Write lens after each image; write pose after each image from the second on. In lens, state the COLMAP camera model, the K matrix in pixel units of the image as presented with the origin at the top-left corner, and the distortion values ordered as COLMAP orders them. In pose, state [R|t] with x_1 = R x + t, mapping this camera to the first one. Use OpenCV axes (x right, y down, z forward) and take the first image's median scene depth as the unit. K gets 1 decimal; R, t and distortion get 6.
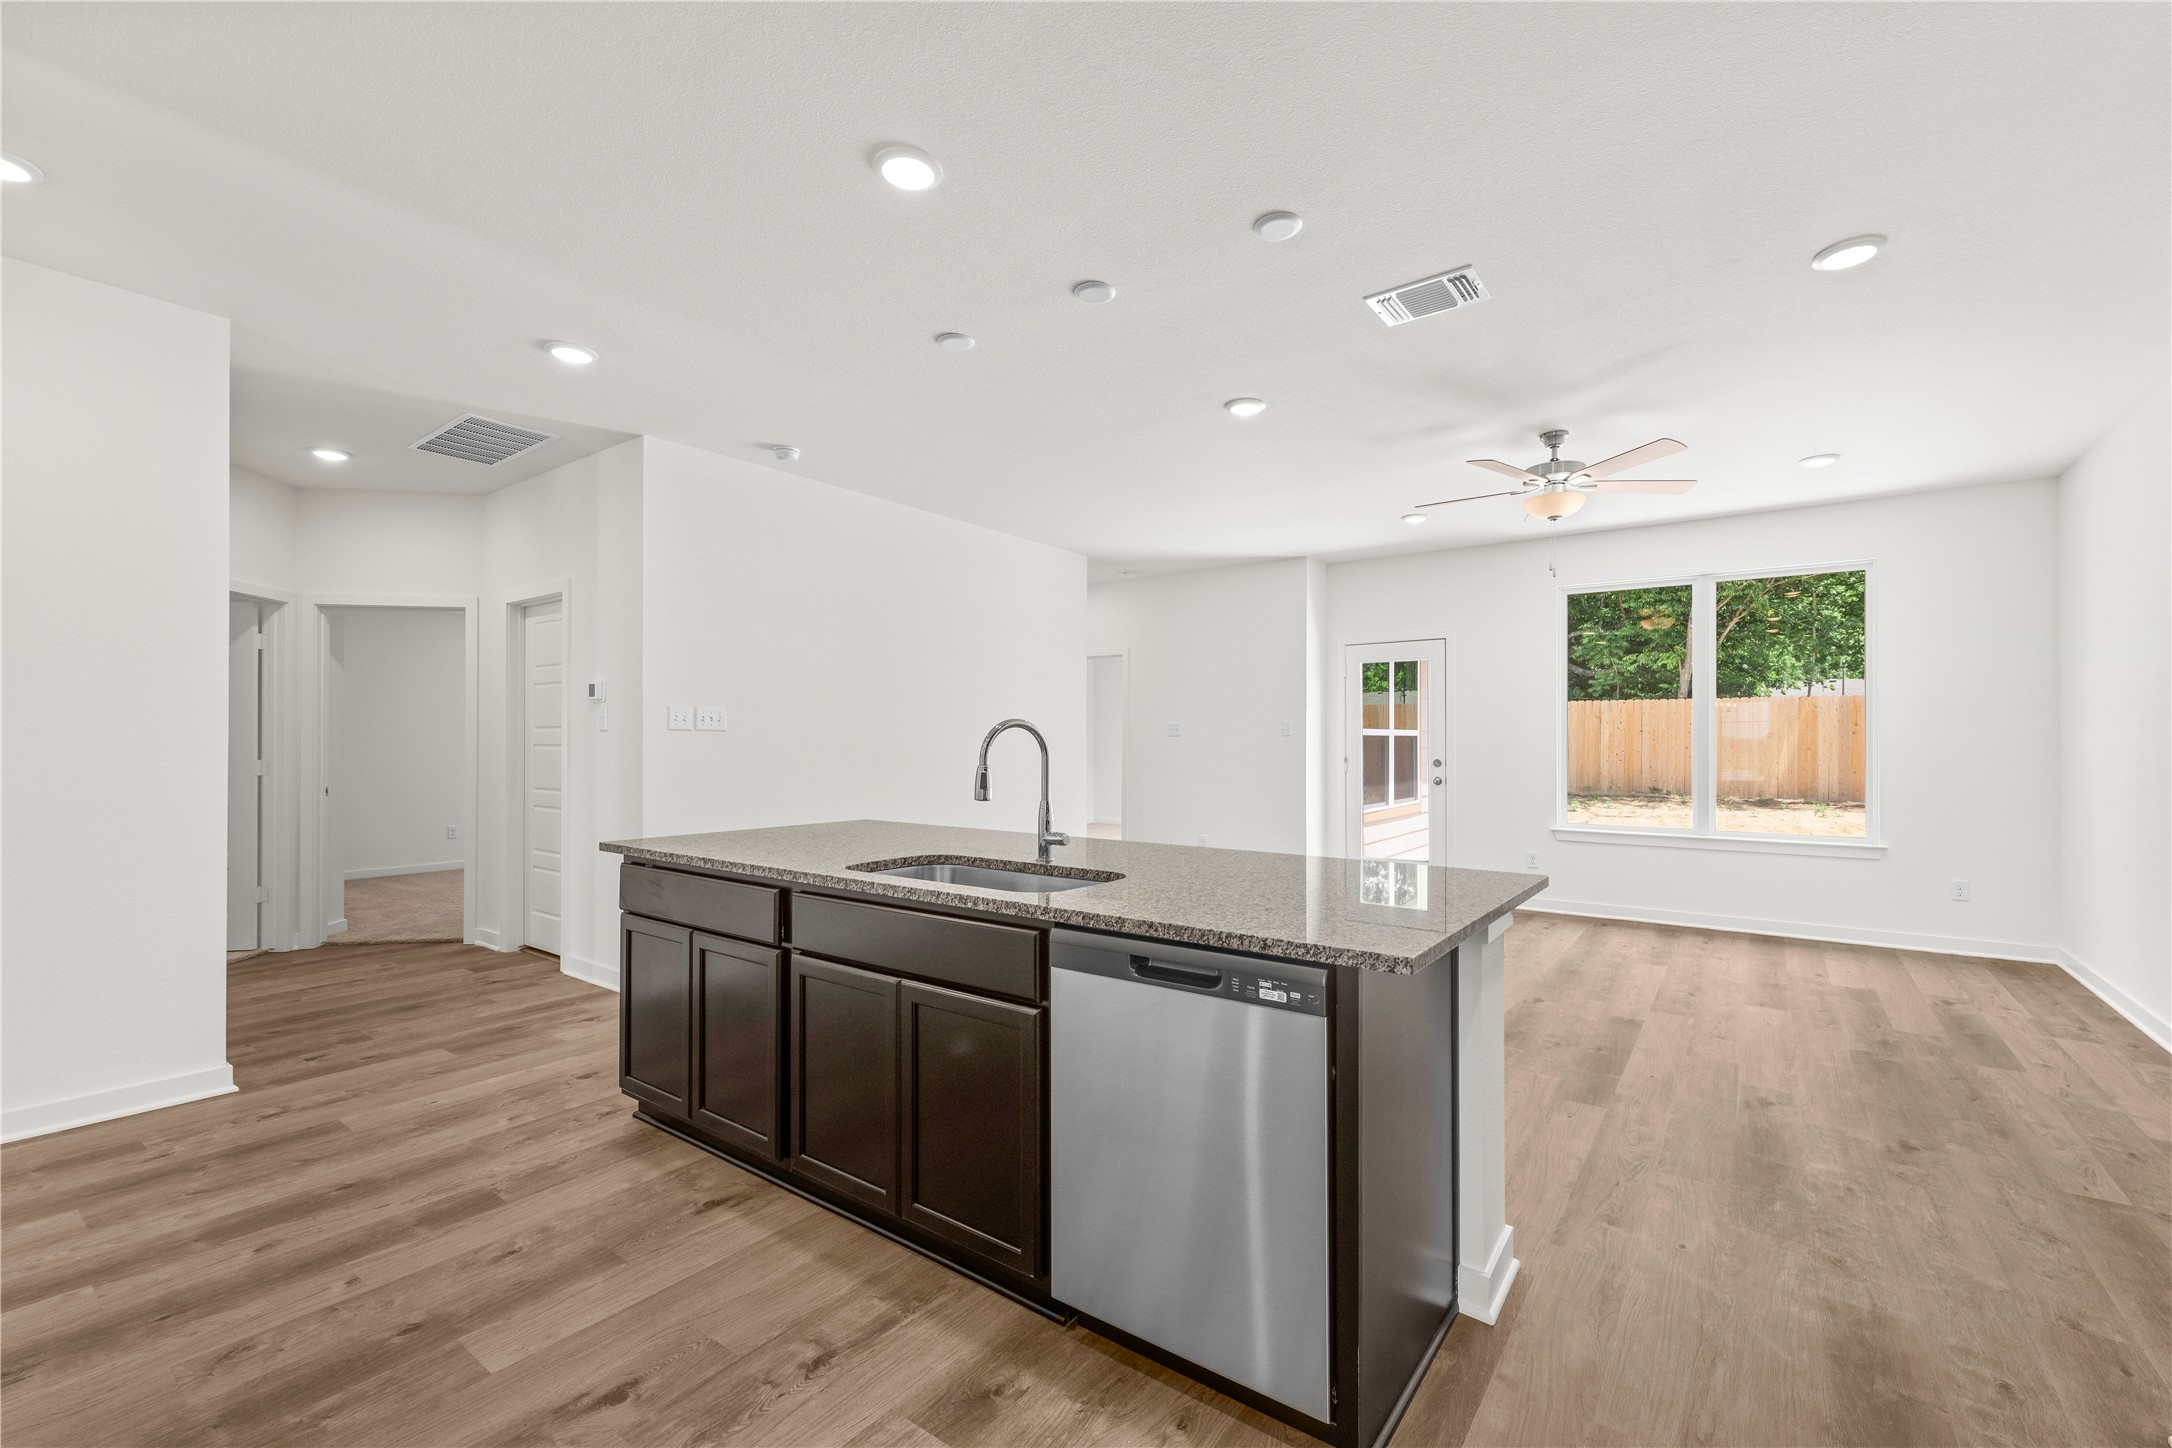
lens RADIAL K [[907.4, 0, 1102.1], [0, 907.4, 734.7], [0, 0, 1]] dist [0.001554, -0.000207]
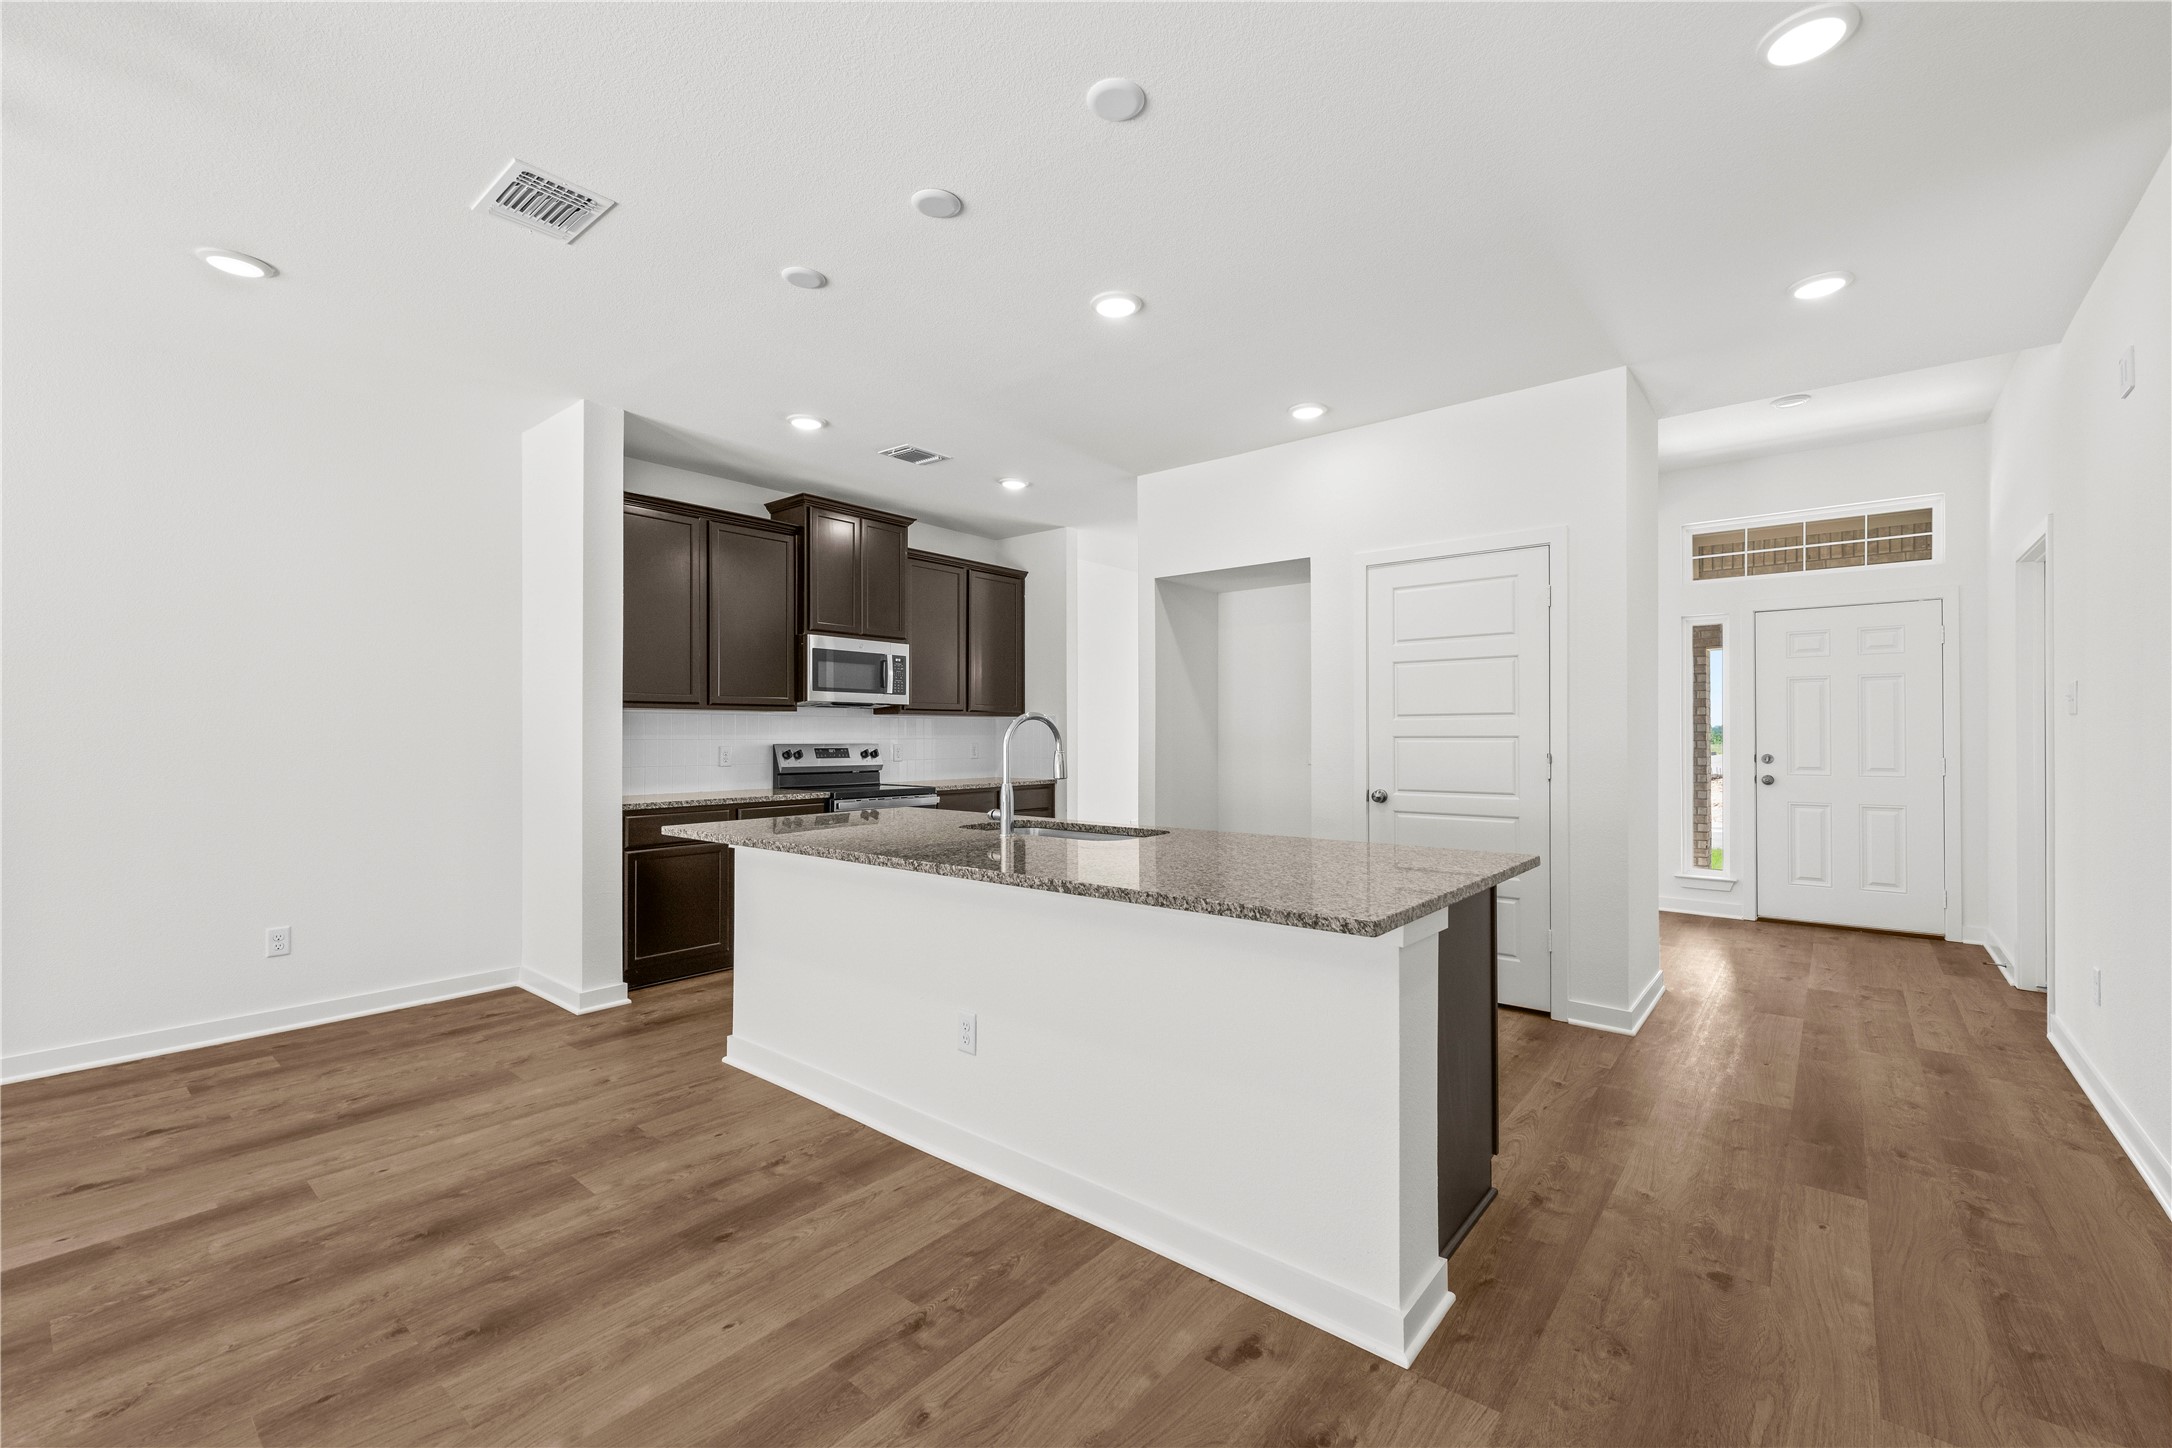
lens RADIAL K [[907.4, 0, 1102.1], [0, 907.4, 734.7], [0, 0, 1]] dist [0.001554, -0.000207]
pose [[-0.998477, 0.001074, 0.055158, -0.229638], [0.000782, 0.999986, -0.005308, 0.016594], [-0.055163, -0.005257, -0.998464, 2.000512]]
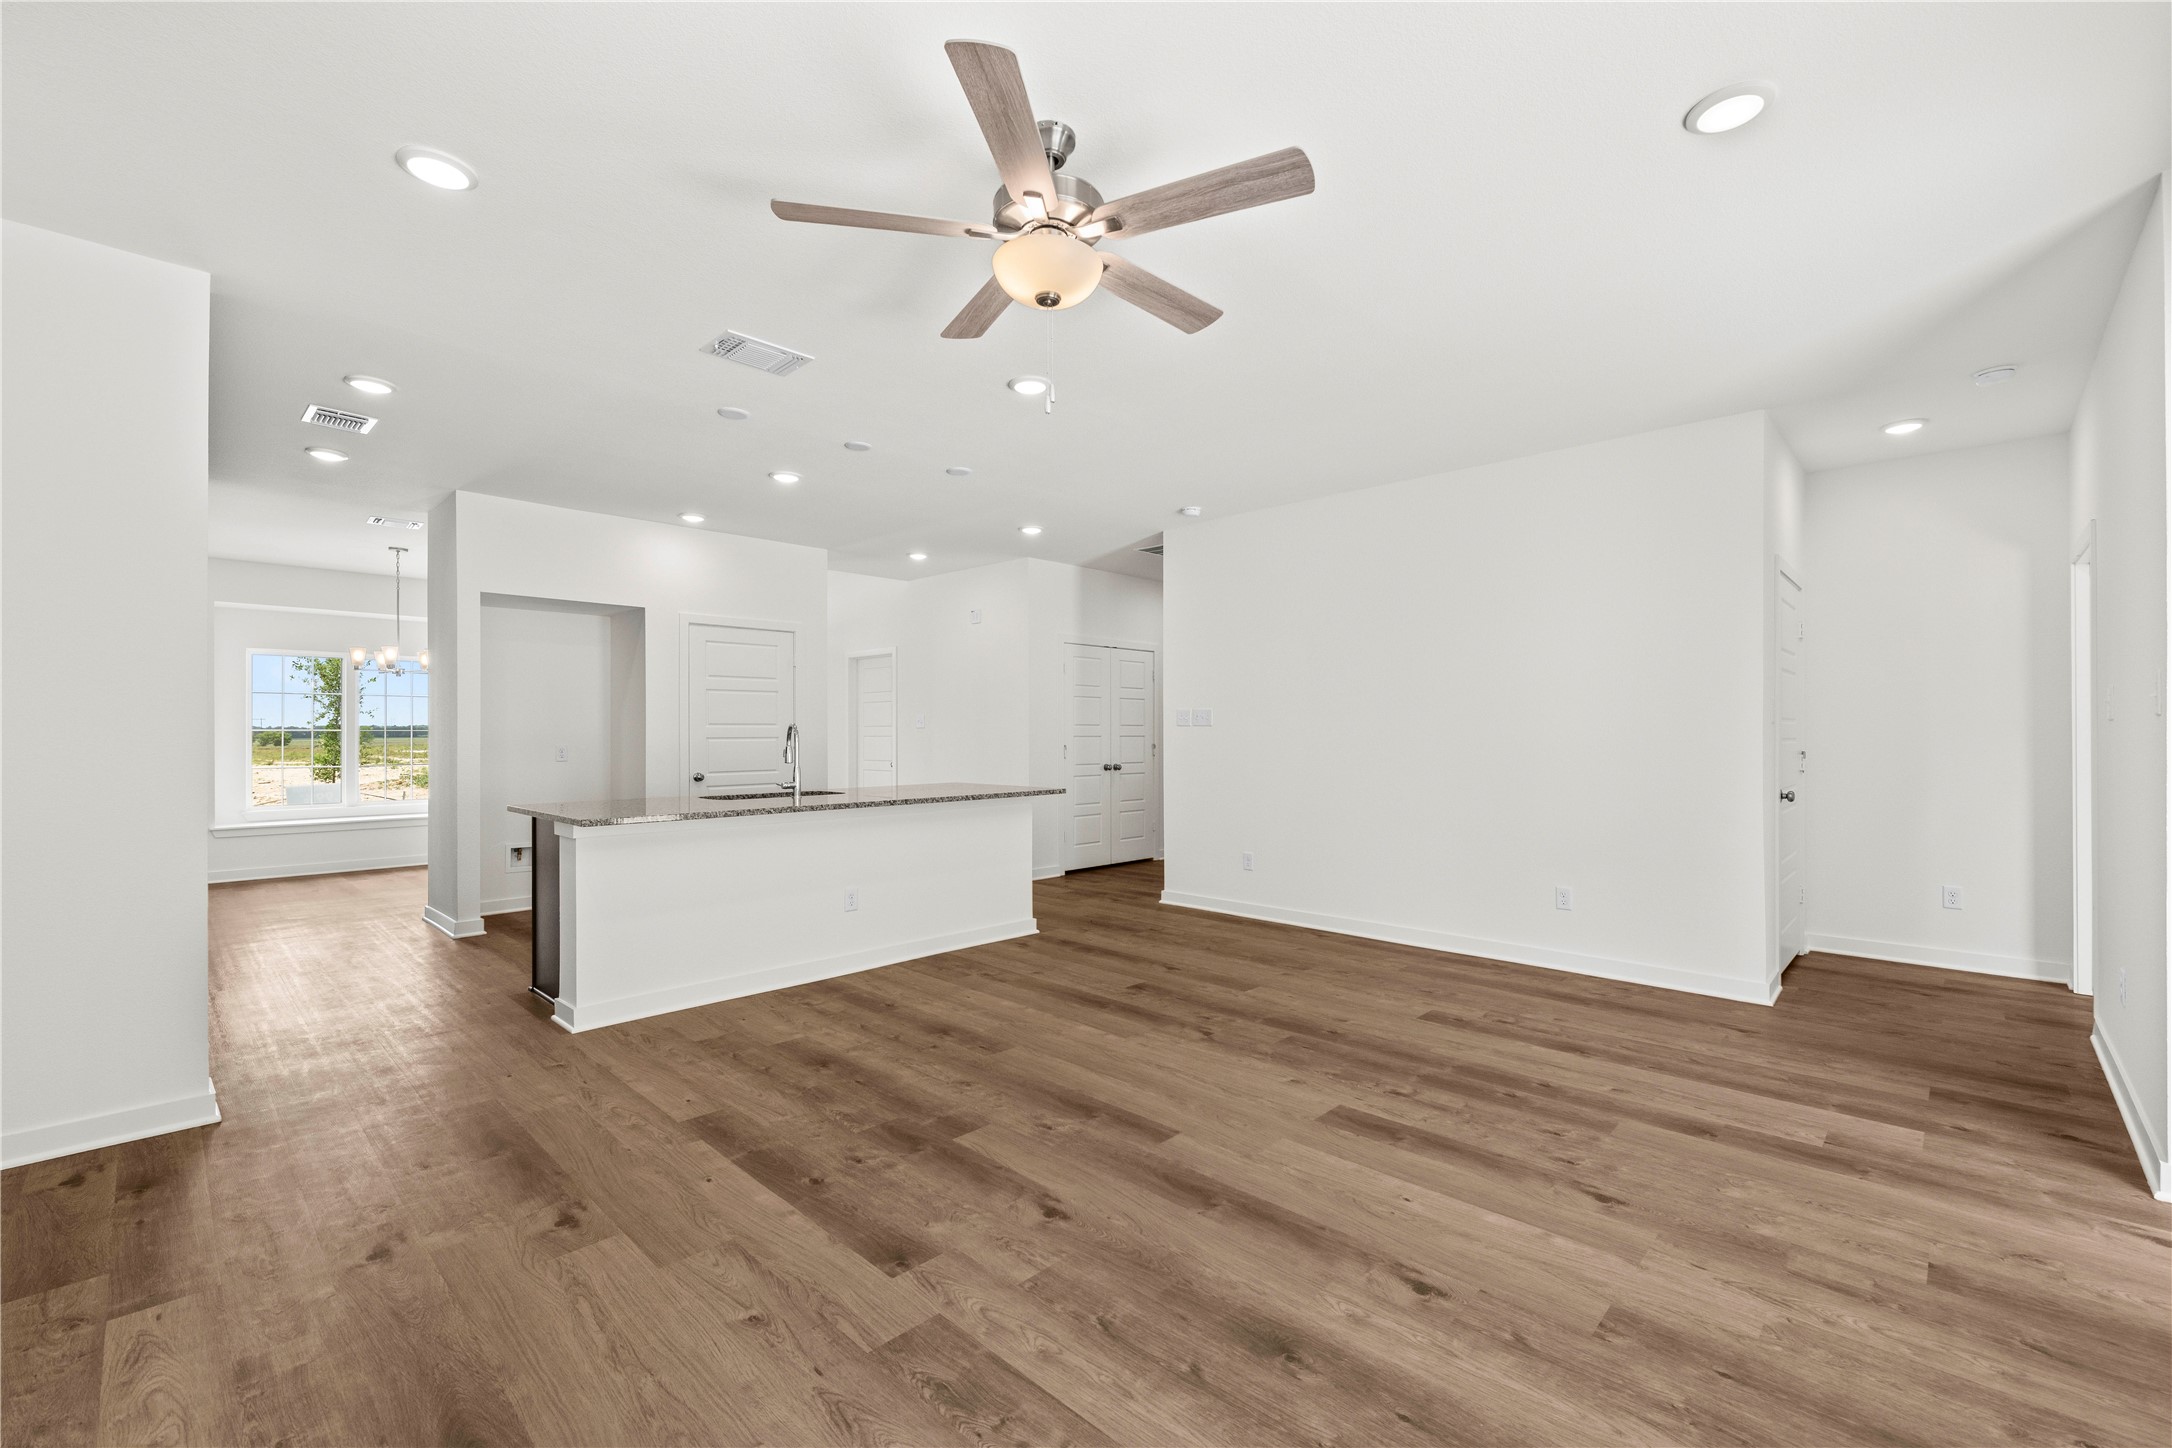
lens RADIAL K [[904.6, 0, 1099.2], [0, 904.6, 732.0], [0, 0, 1]] dist [0.000082, -0.000422]
pose [[-0.130650, -0.003400, -0.991423, 1.610839], [0.008618, 0.999952, -0.004564, 0.015952], [0.991391, -0.009140, -0.130614, 1.753692]]
